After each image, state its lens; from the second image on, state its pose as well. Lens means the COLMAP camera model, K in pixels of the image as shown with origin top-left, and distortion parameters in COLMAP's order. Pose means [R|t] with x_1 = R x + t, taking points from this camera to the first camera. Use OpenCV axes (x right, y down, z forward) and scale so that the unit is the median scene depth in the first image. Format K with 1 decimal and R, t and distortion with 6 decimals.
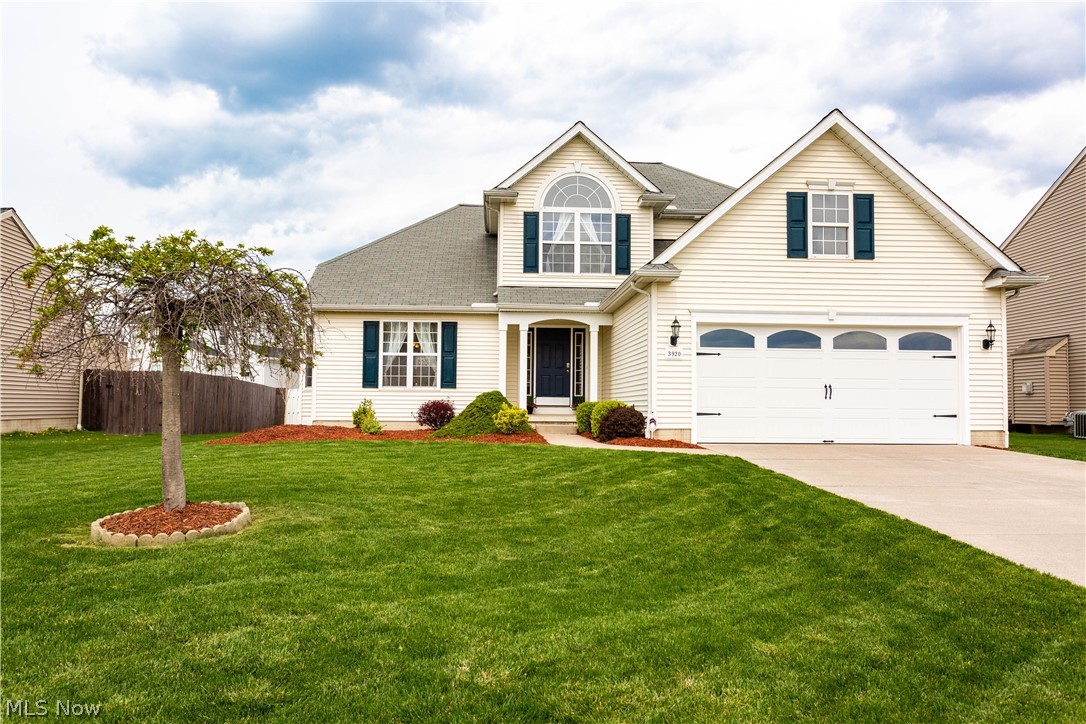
lens RADIAL K [[772.4, 0, 543.0], [0, 772.4, 362.0], [0, 0, 1]] dist [-0.010513, 0.006441]
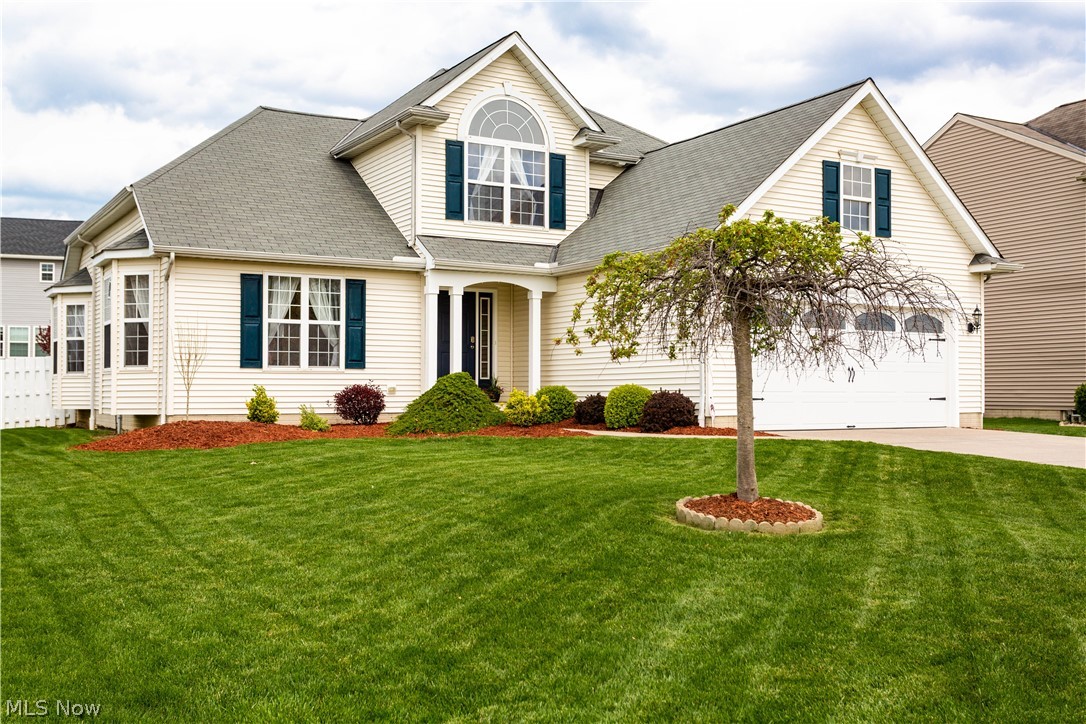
lens RADIAL K [[1109.6, 0, 543.0], [0, 1109.6, 362.0], [0, 0, 1]] dist [-0.002553, -0.000110]
pose [[0.888998, 0.005880, 0.457874, -0.590766], [-0.019653, 0.999486, 0.025322, -0.004084], [-0.457490, -0.031510, 0.888656, -0.042803]]
